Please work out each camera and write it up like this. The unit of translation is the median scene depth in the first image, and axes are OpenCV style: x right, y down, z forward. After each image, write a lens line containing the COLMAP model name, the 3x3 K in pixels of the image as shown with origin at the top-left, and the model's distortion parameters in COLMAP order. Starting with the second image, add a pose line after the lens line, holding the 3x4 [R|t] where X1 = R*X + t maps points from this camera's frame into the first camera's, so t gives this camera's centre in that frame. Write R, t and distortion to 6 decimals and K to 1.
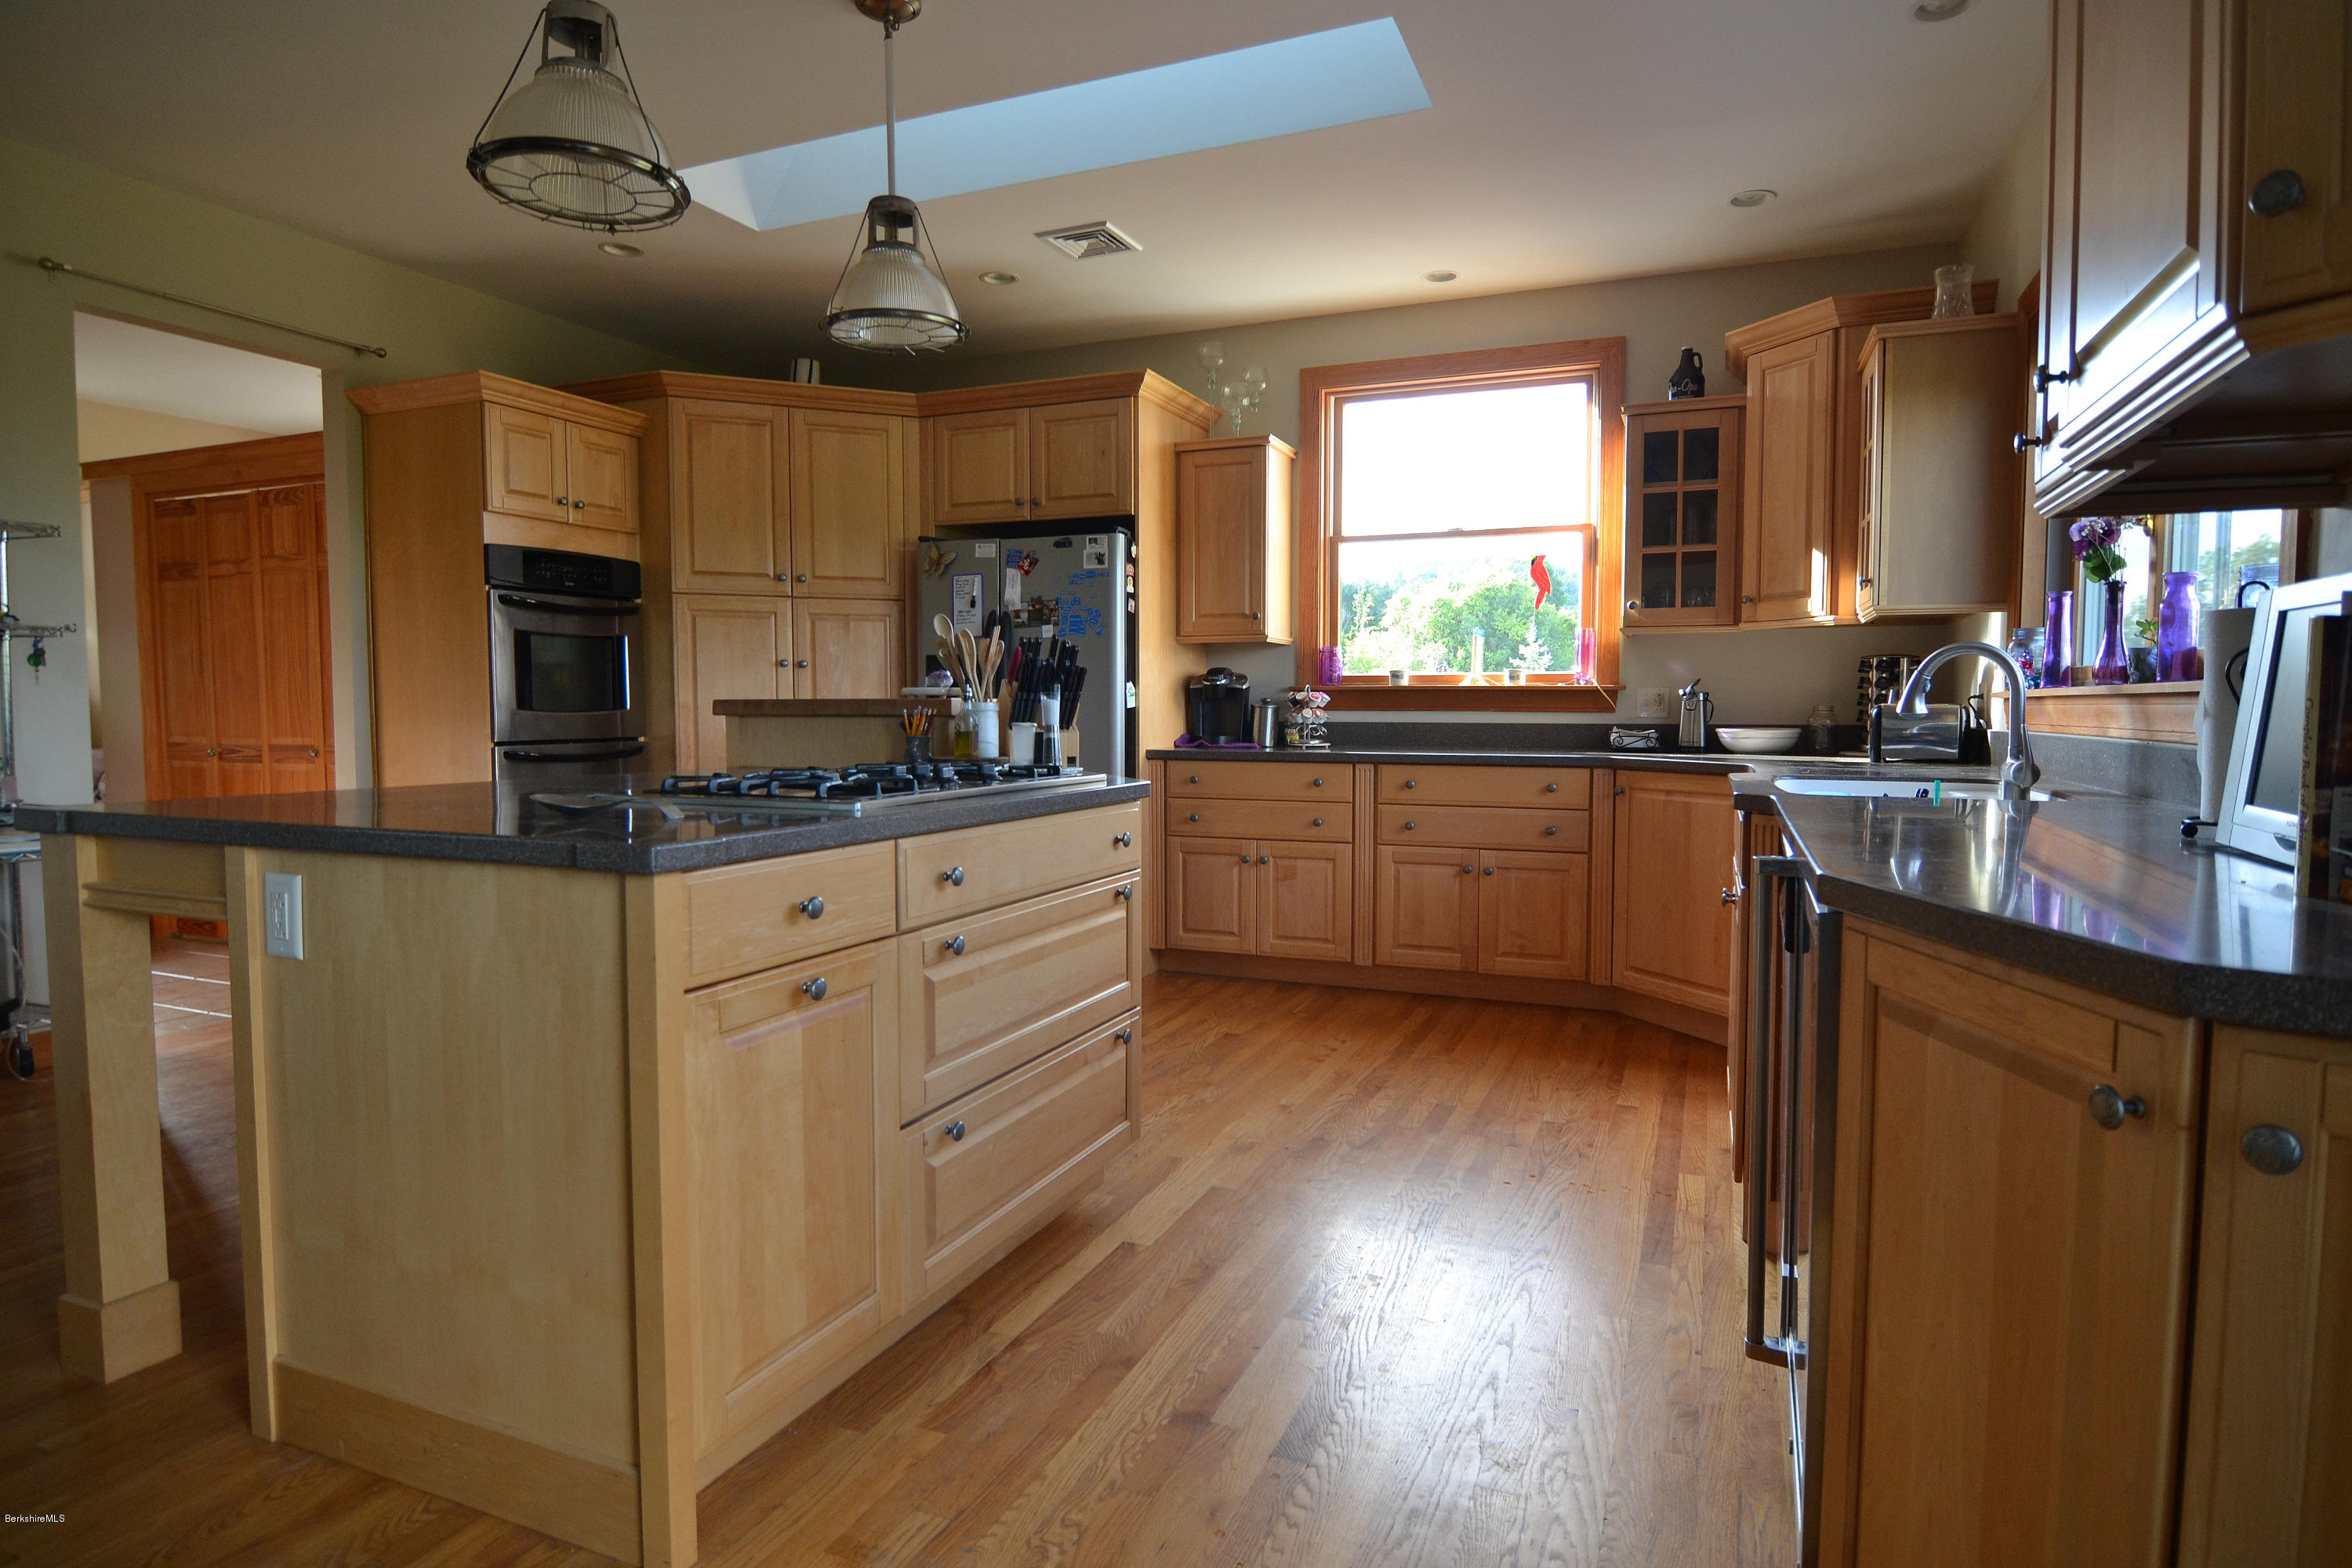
lens RADIAL K [[1288.3, 0, 1178.5], [0, 1288.3, 782.7], [0, 0, 1]] dist [-0.007372, -0.007661]
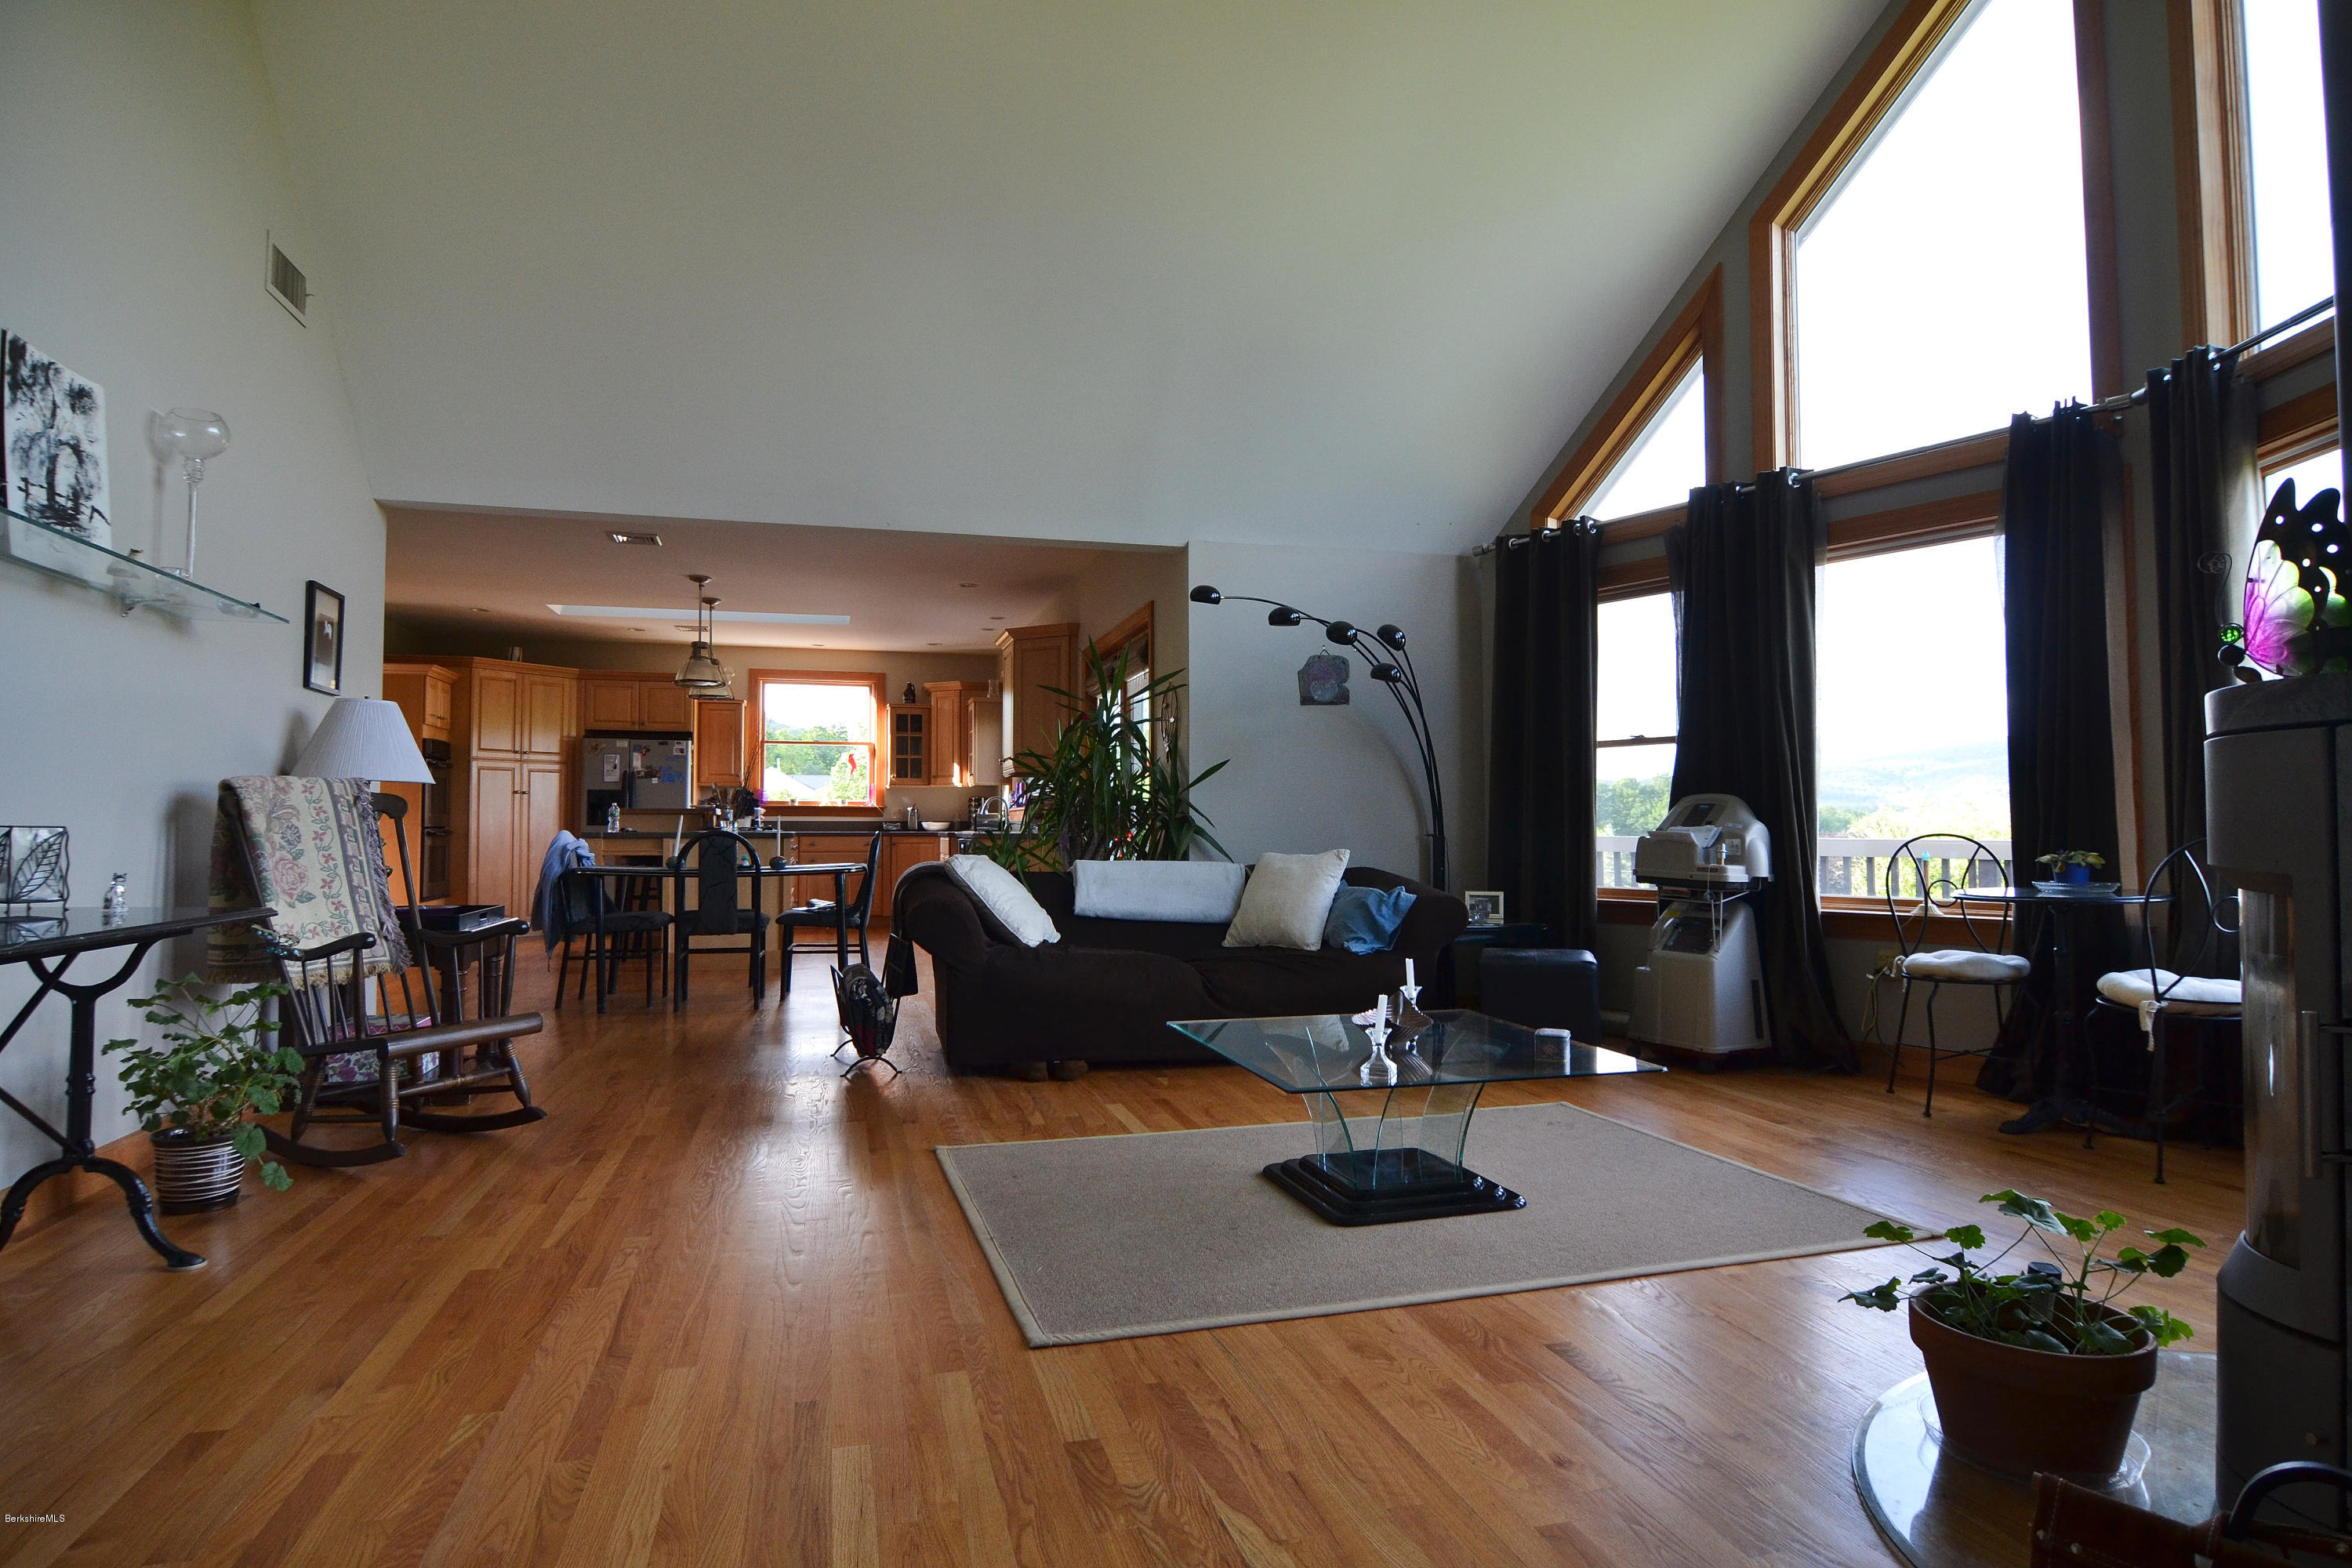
lens RADIAL K [[1288.3, 0, 1181.4], [0, 1288.3, 781.6], [0, 0, 1]] dist [-0.007372, -0.007661]
pose [[0.788732, 0.022235, 0.614334, -0.833139], [0.035699, 0.996002, -0.081882, 0.115471], [-0.613699, 0.086514, 0.784786, -1.497587]]
